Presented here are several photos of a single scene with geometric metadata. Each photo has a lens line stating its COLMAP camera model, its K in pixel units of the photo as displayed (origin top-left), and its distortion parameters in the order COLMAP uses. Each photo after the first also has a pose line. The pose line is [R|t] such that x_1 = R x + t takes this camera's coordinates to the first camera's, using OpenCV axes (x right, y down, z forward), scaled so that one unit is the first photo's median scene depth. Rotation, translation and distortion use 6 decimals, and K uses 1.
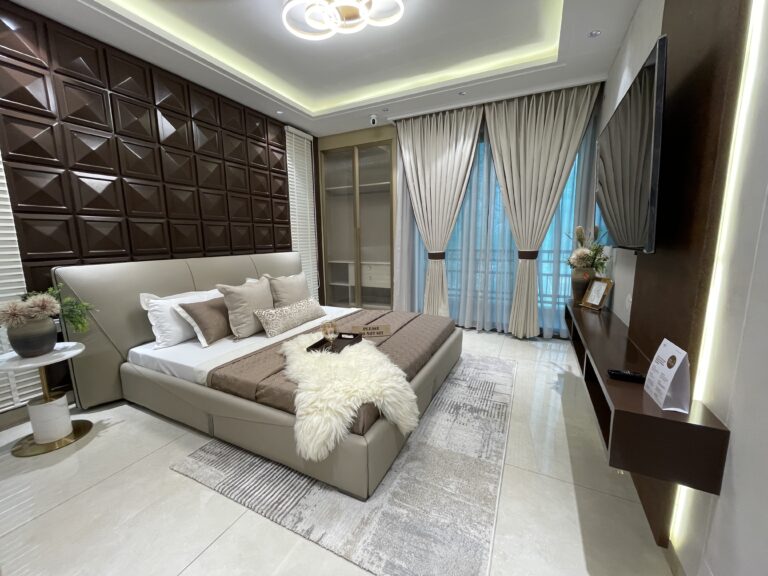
lens RADIAL K [[317.1, 0, 384.0], [0, 317.1, 288.0], [0, 0, 1]] dist [-0.001169, -0.000566]
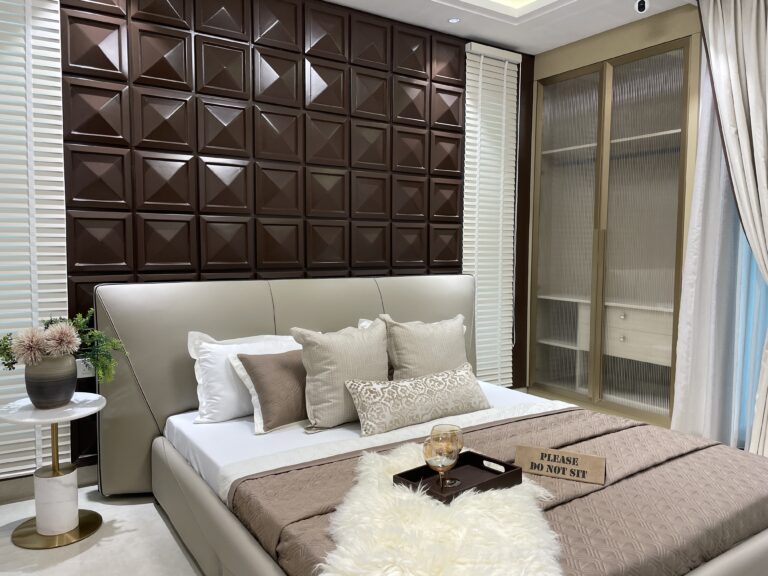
lens RADIAL K [[588.6, 0, 382.6], [0, 588.6, 285.9], [0, 0, 1]] dist [0.090745, -0.131217]
pose [[0.857539, 0.053646, -0.511614, 0.161767], [-0.097333, 0.993503, -0.058969, -0.038395], [0.505127, 0.100365, 0.857189, 0.142031]]
